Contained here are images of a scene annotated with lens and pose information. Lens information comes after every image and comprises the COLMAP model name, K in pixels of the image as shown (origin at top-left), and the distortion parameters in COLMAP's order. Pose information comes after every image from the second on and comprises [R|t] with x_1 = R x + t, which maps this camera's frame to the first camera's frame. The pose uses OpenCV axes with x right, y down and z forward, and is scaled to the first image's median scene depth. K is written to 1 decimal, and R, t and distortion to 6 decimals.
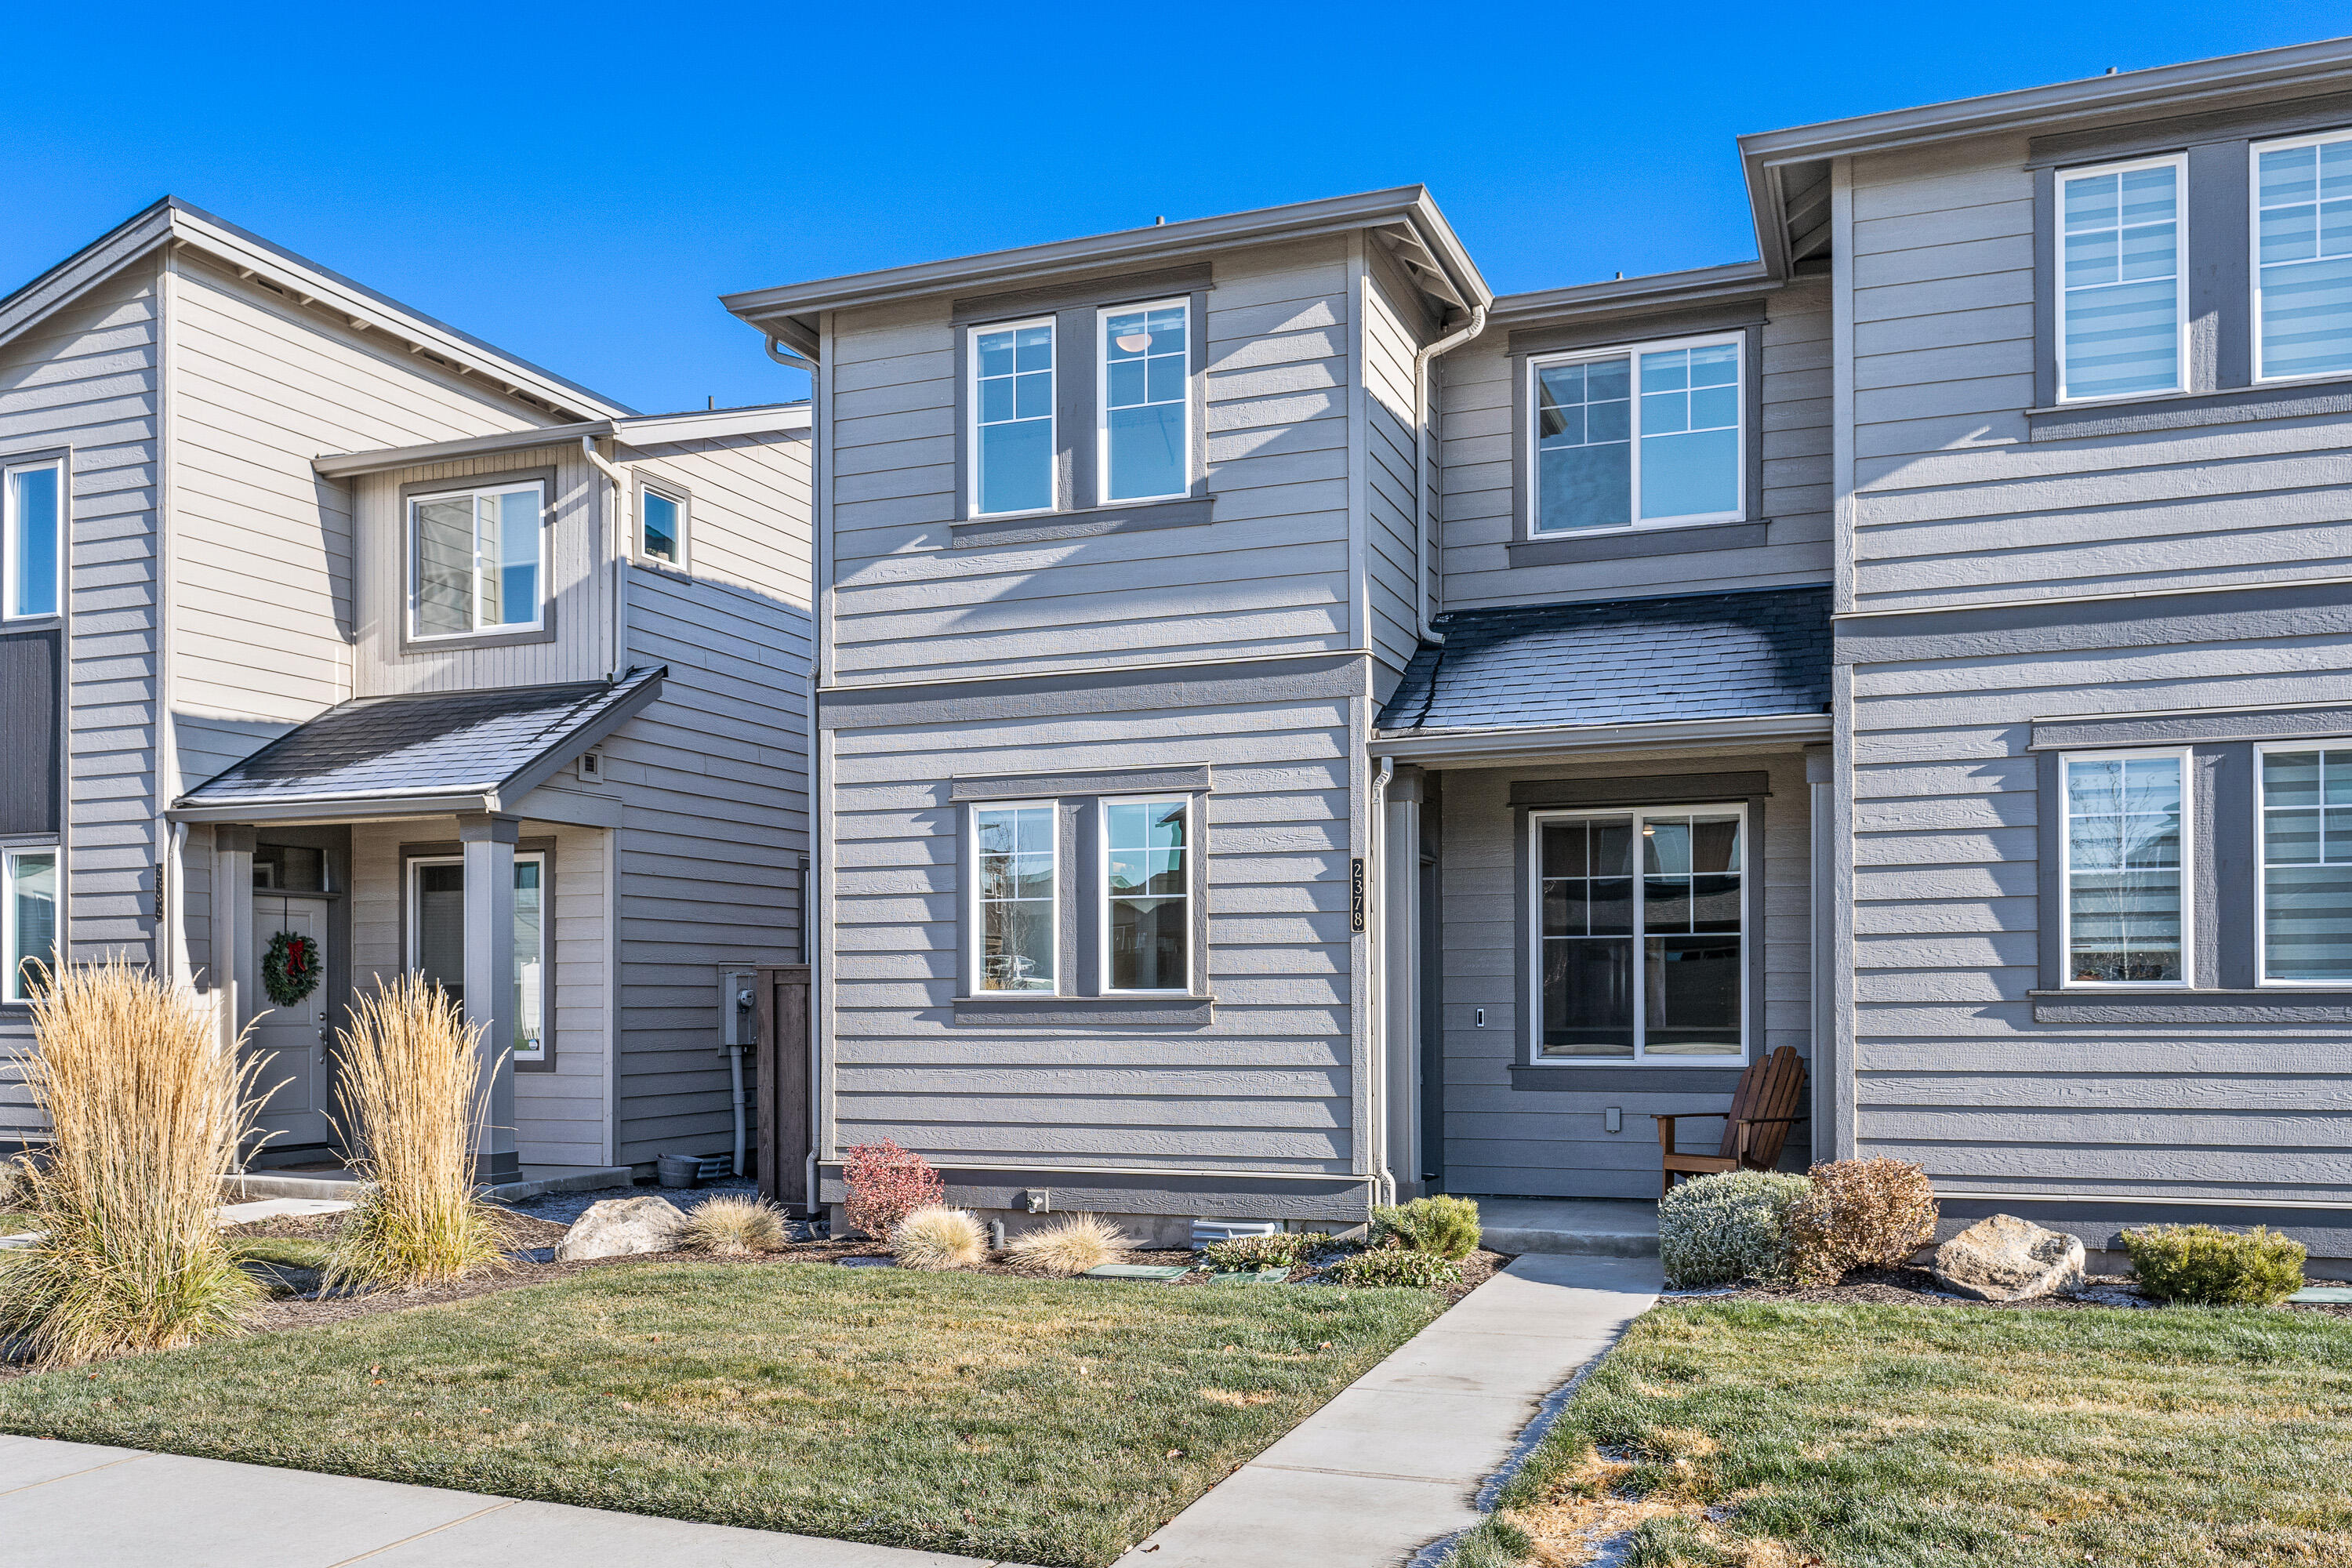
lens RADIAL K [[1925.8, 0, 1133.1], [0, 1925.8, 1014.5], [0, 0, 1]] dist [0.010979, -0.005551]
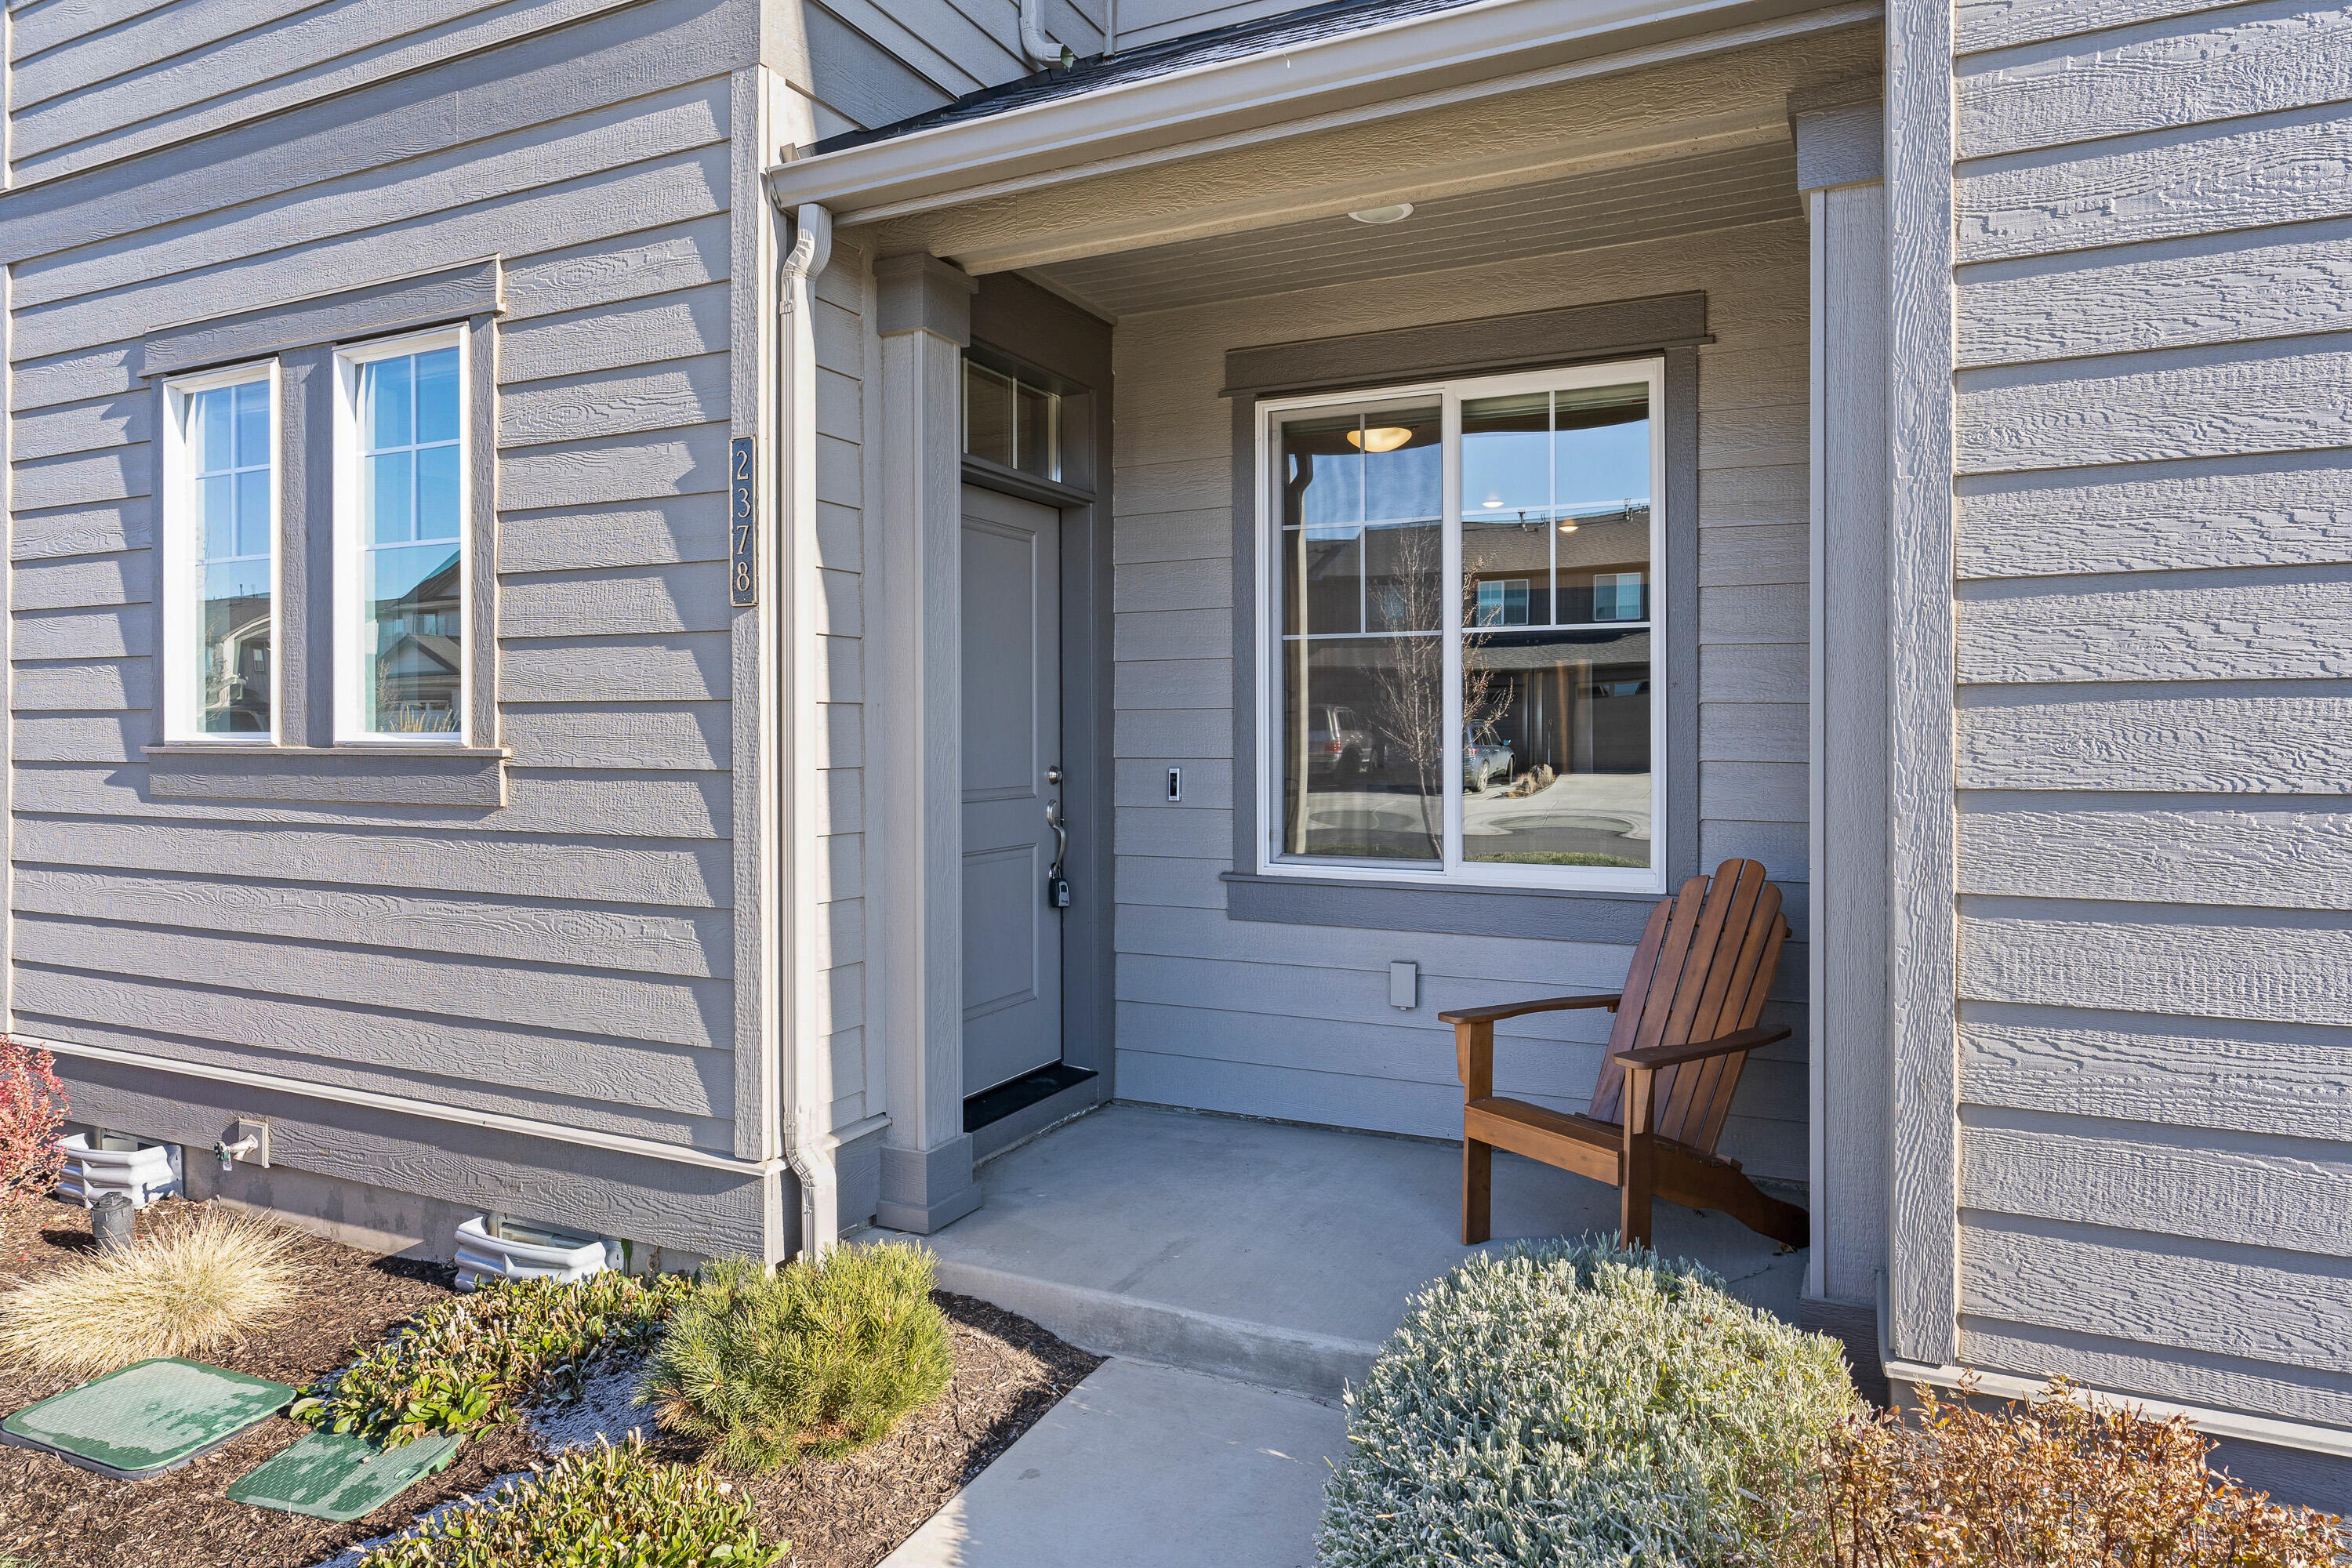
lens RADIAL K [[1380.0, 0, 1187.0], [0, 1380.0, 736.8], [0, 0, 1]] dist [0.001047, 0.000686]
pose [[0.998198, 0.004885, -0.059803, 0.234108], [-0.005035, 0.999985, -0.002353, -0.012511], [0.059791, 0.002650, 0.998207, 0.686759]]
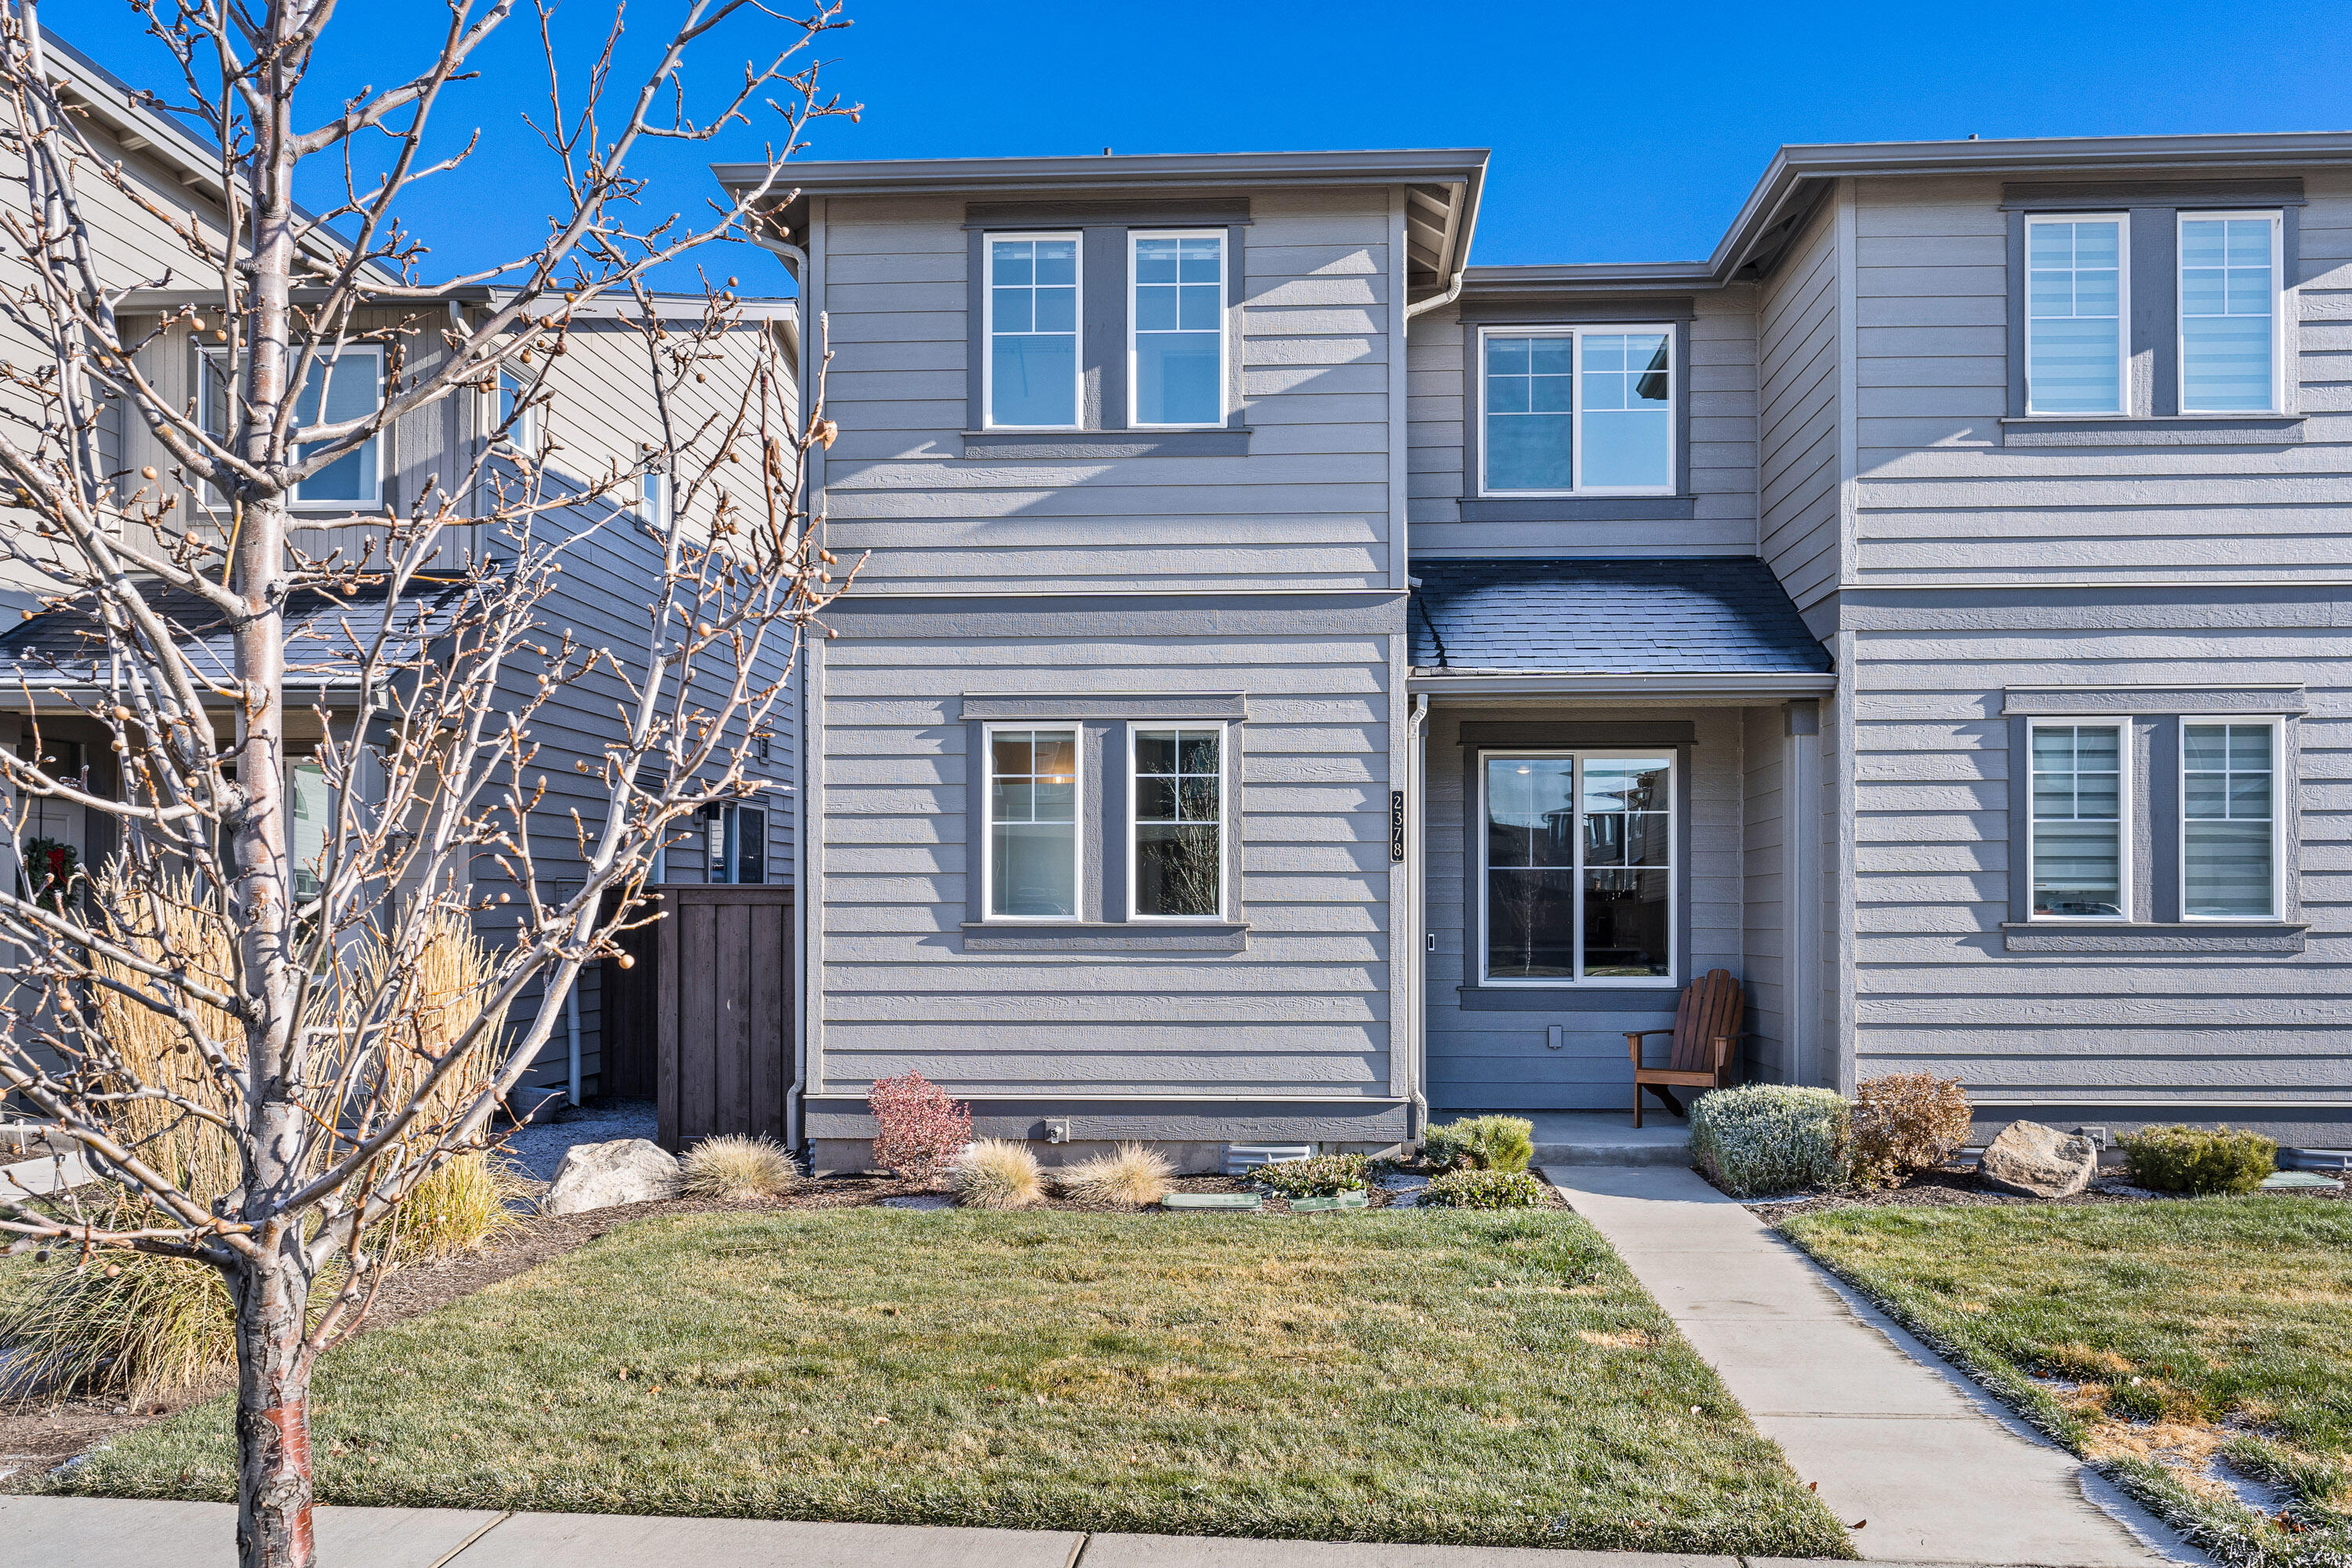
lens RADIAL K [[1755.3, 0, 1188.0], [0, 1755.3, 918.5], [0, 0, 1]] dist [0.004736, 0.000271]
pose [[0.949290, 0.004010, 0.314376, -0.284248], [-0.003016, 0.999989, -0.003650, -0.008475], [-0.314387, 0.002517, 0.949292, 0.138786]]
